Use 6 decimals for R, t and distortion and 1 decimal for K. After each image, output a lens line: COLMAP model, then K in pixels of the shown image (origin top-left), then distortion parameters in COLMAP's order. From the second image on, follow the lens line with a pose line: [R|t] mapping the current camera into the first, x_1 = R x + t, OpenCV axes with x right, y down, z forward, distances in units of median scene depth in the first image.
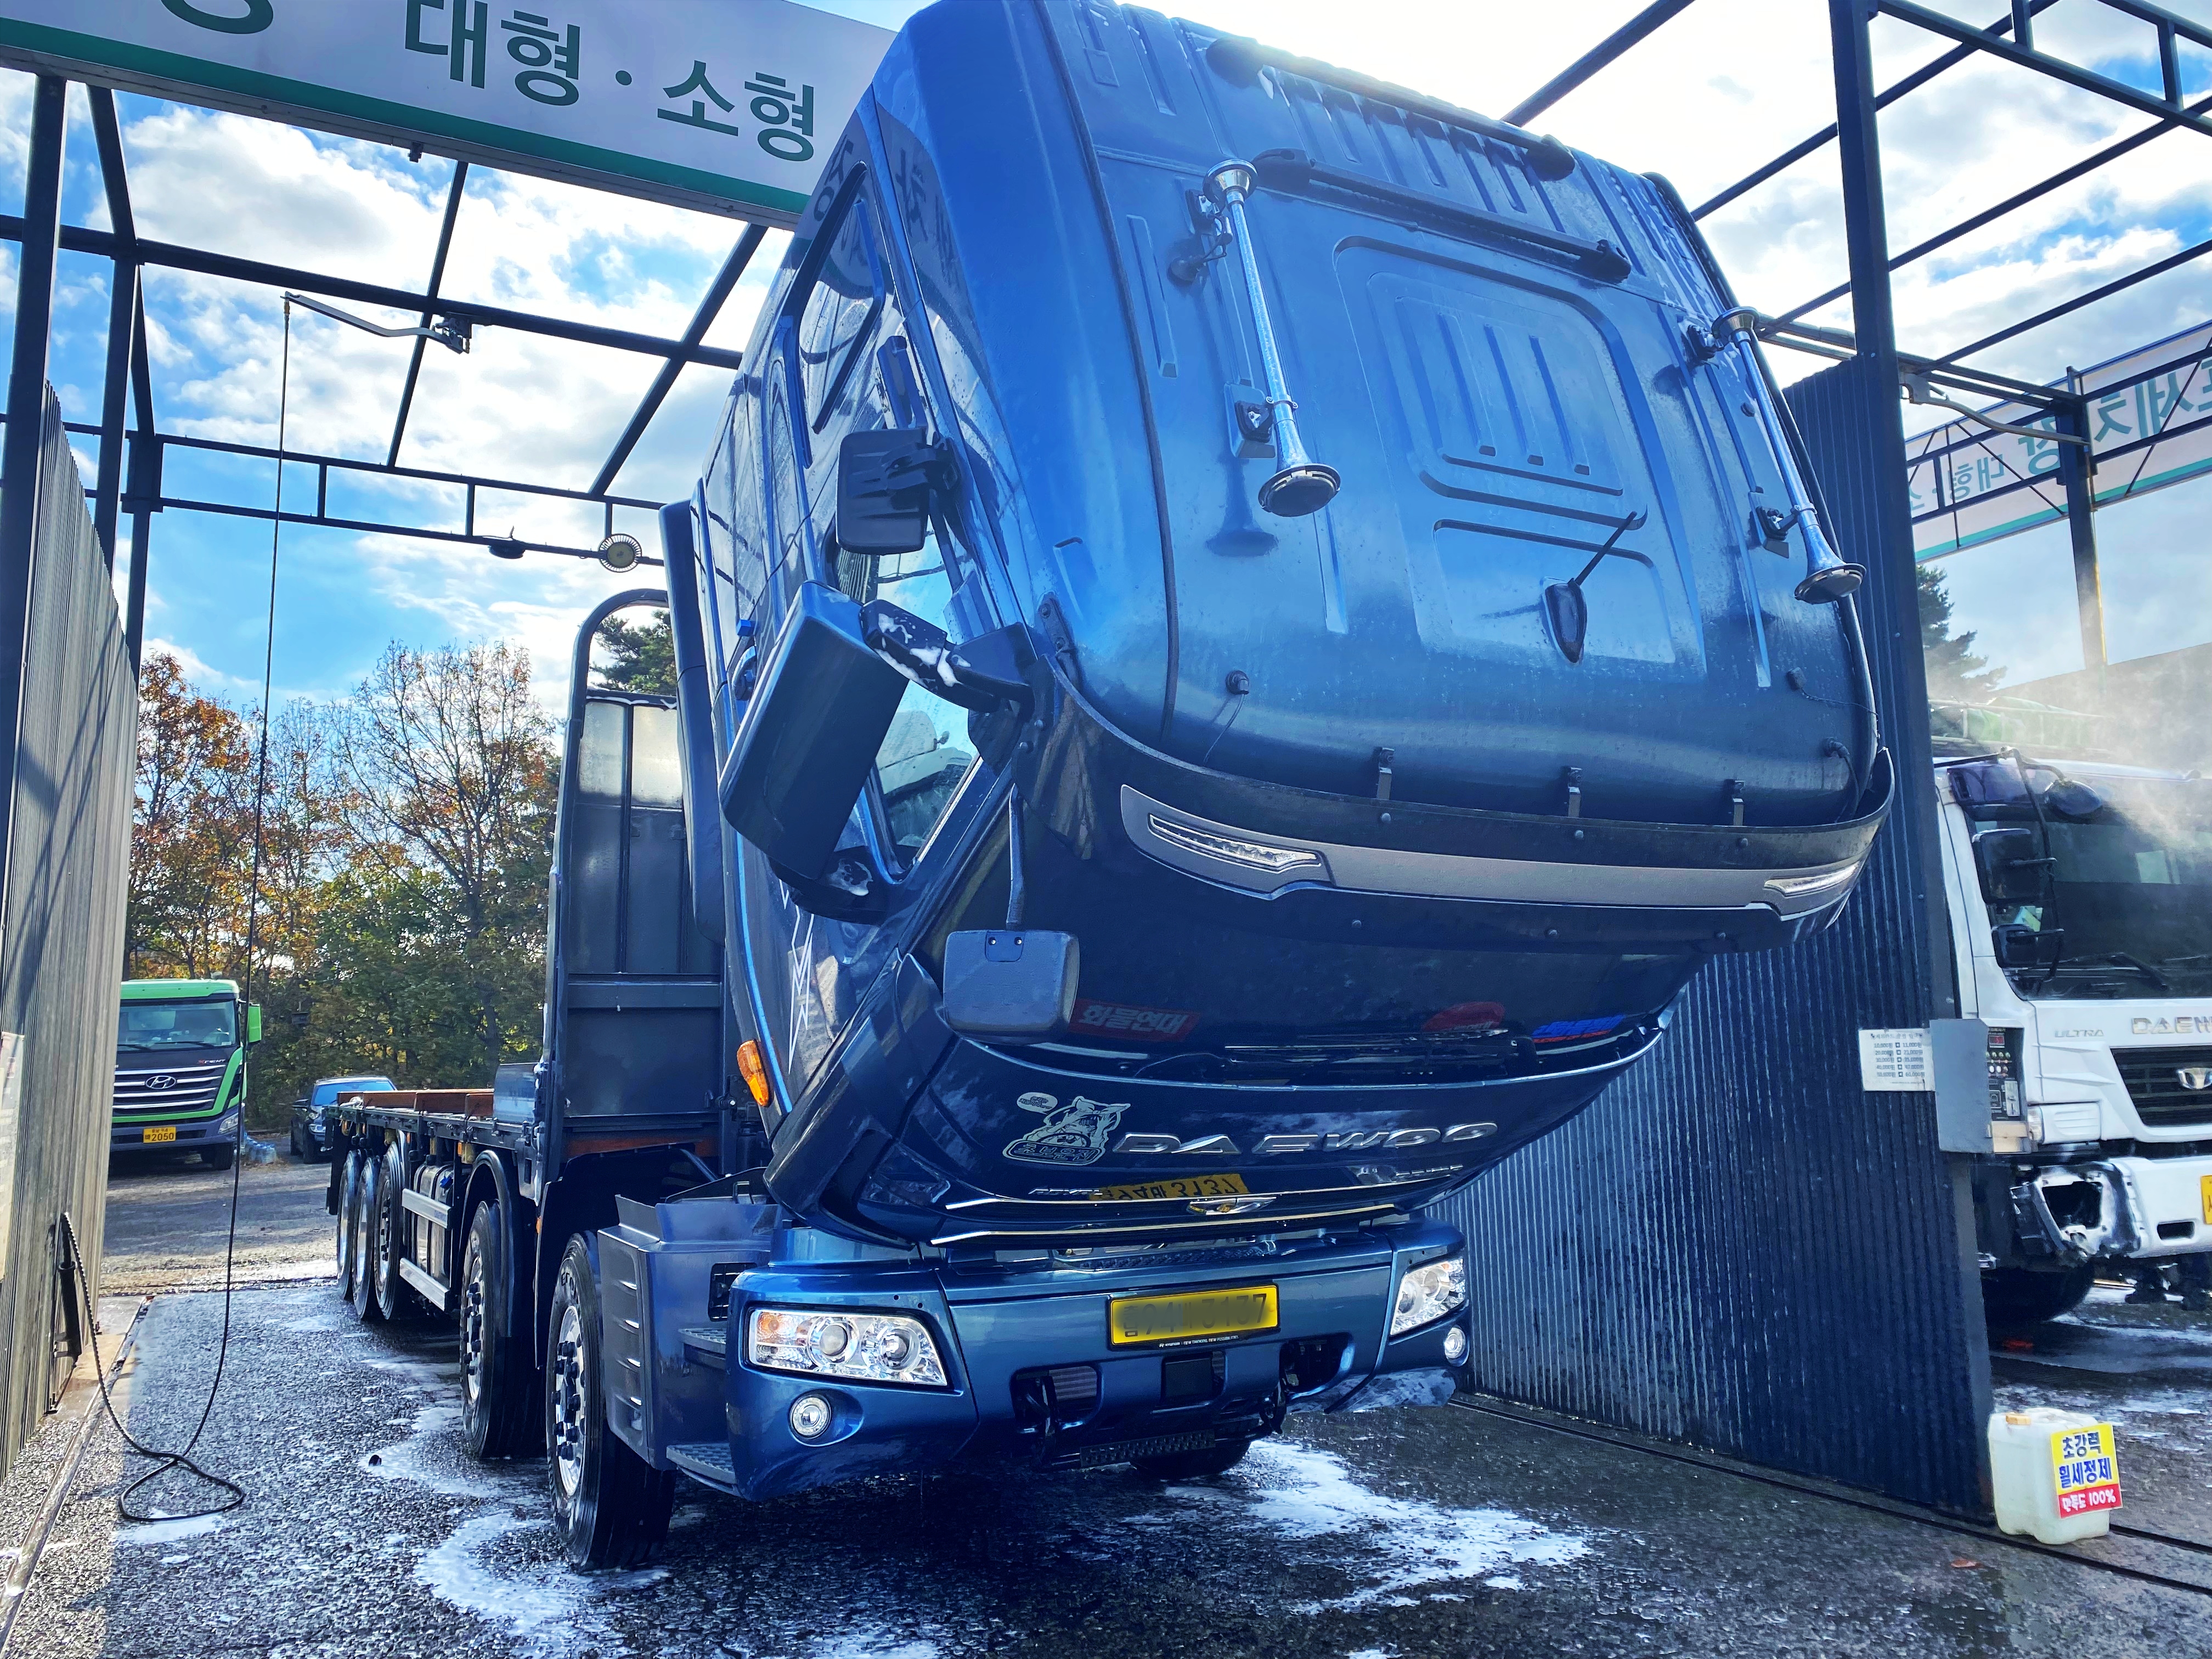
lens RADIAL K [[1696.3, 0, 1114.3], [0, 1696.3, 817.2], [0, 0, 1]] dist [0.012865, -0.002220]
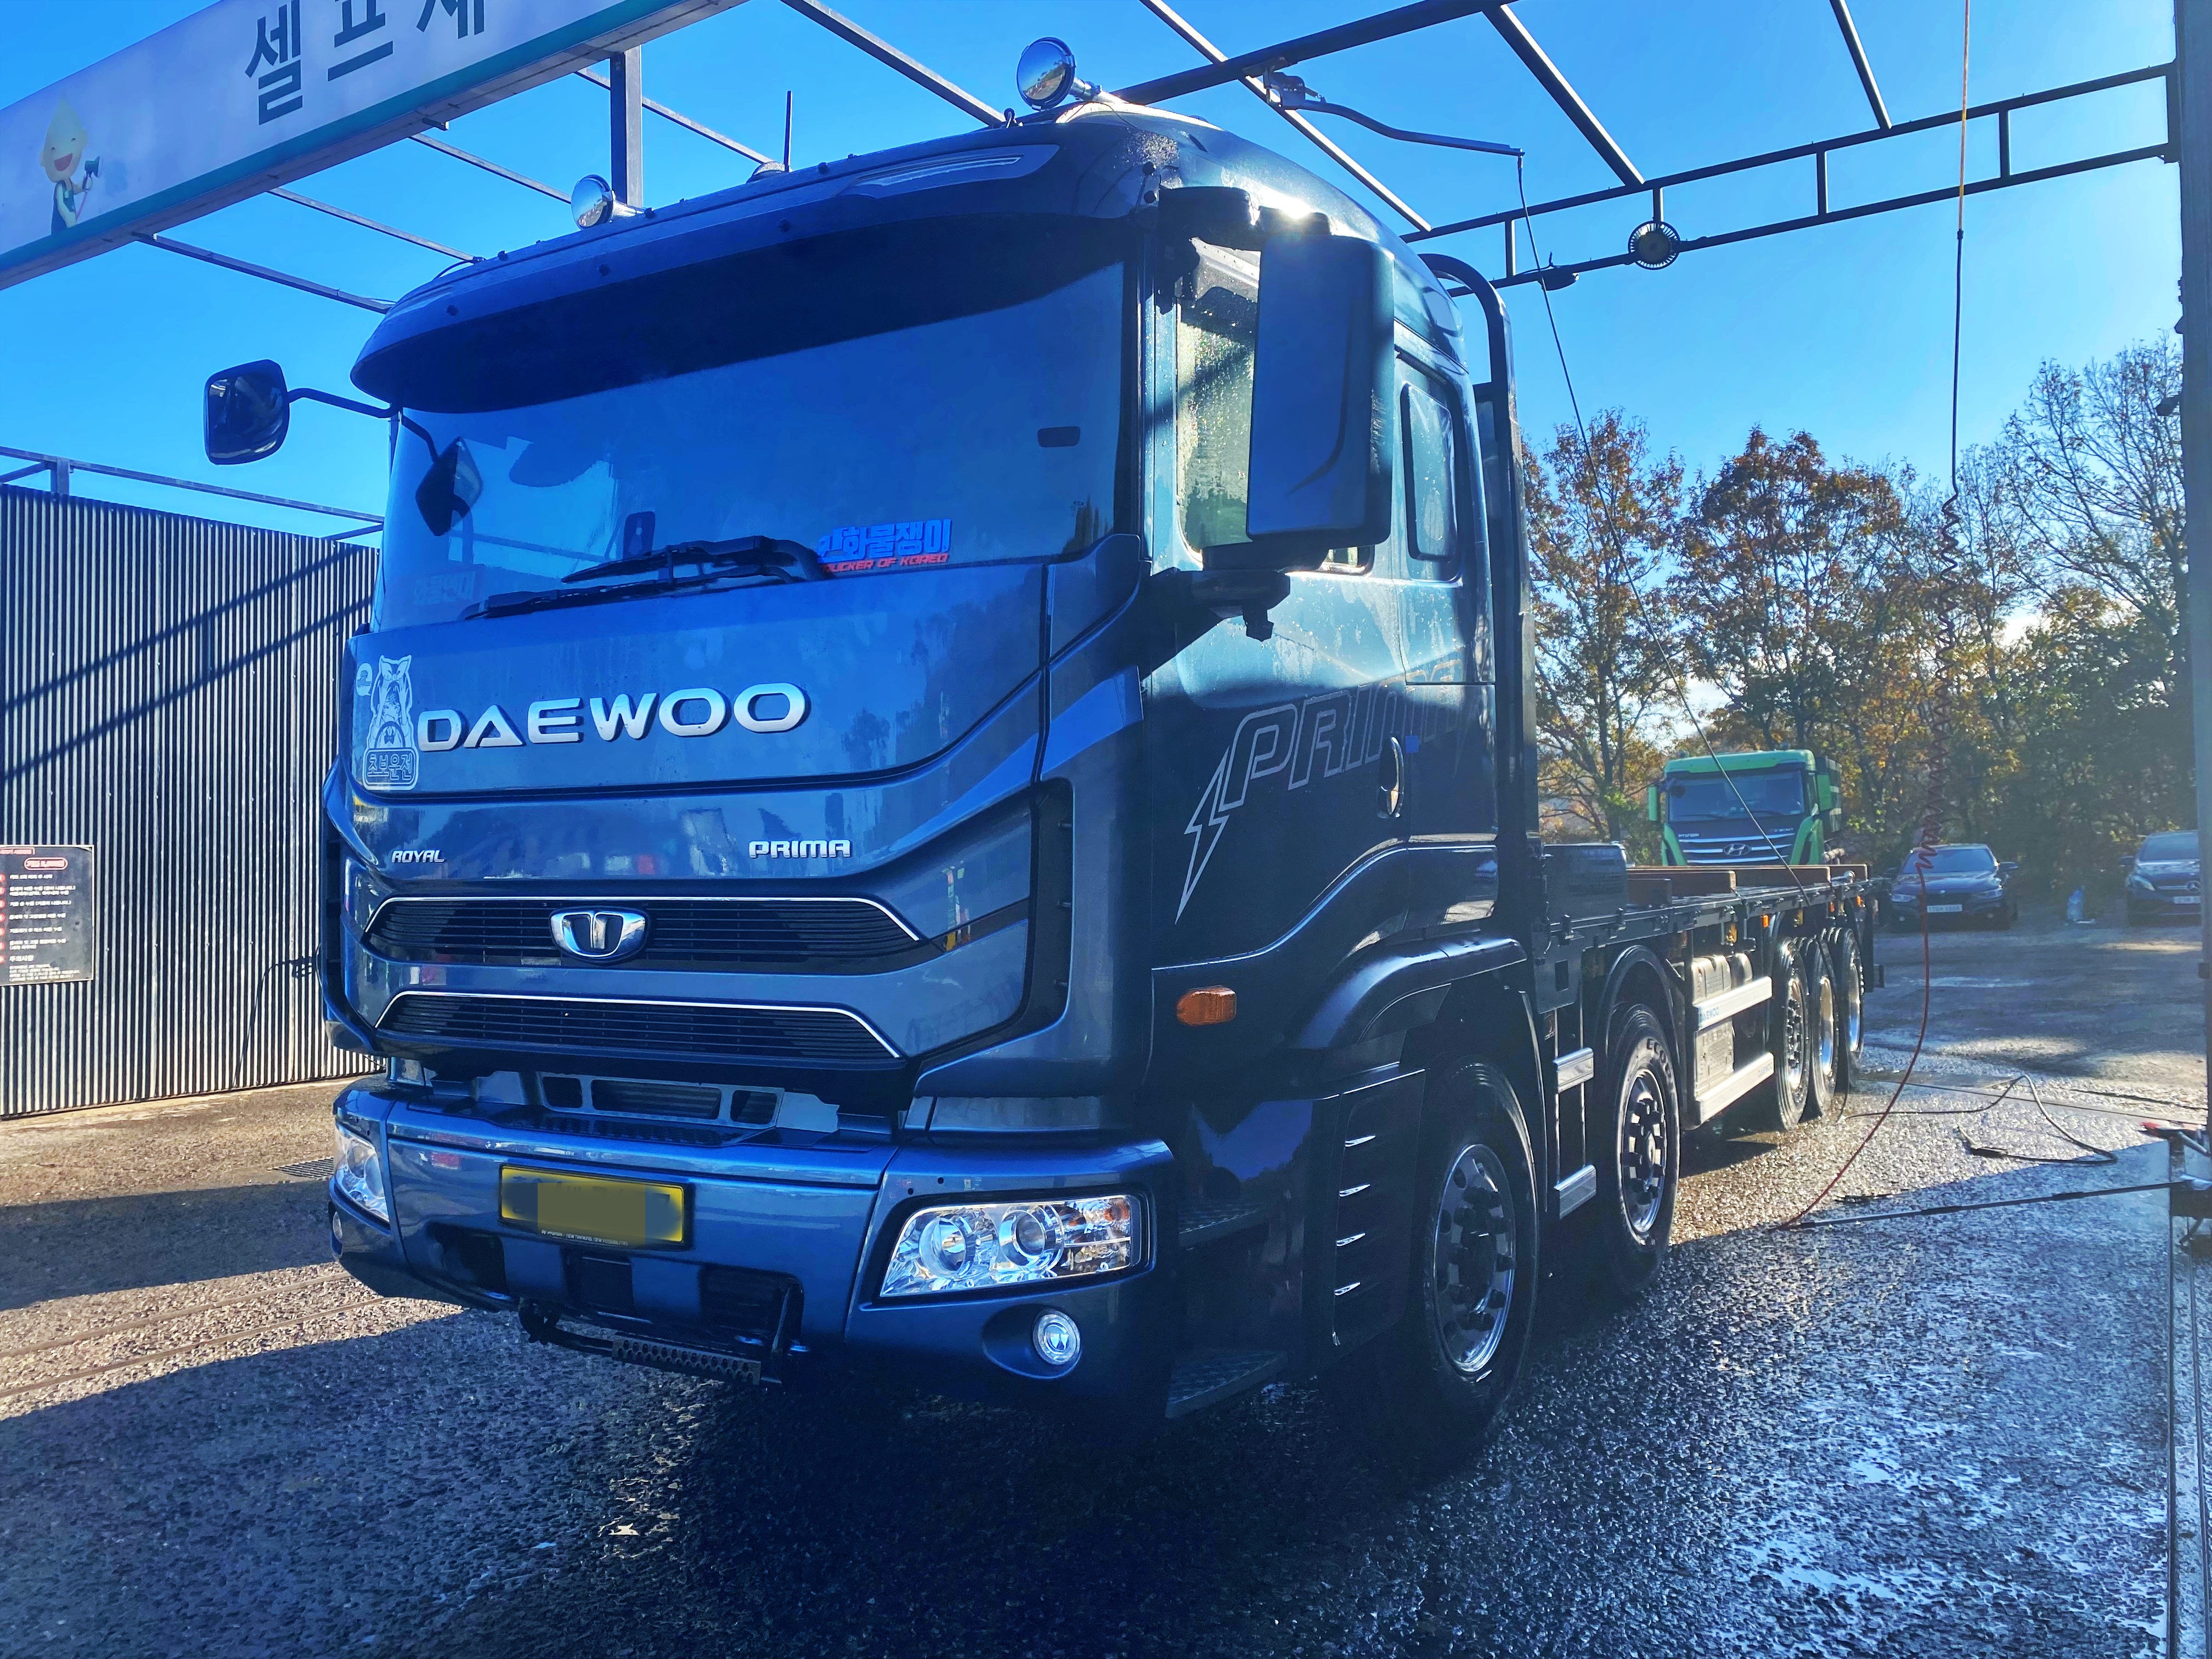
lens RADIAL K [[1696.3, 0, 1114.3], [0, 1696.3, 817.2], [0, 0, 1]] dist [0.012865, -0.002220]
pose [[0.514218, -0.012490, -0.857569, 0.579764], [0.131741, 0.989178, 0.064588, 0.071493], [0.847481, -0.146190, 0.510298, 0.583356]]
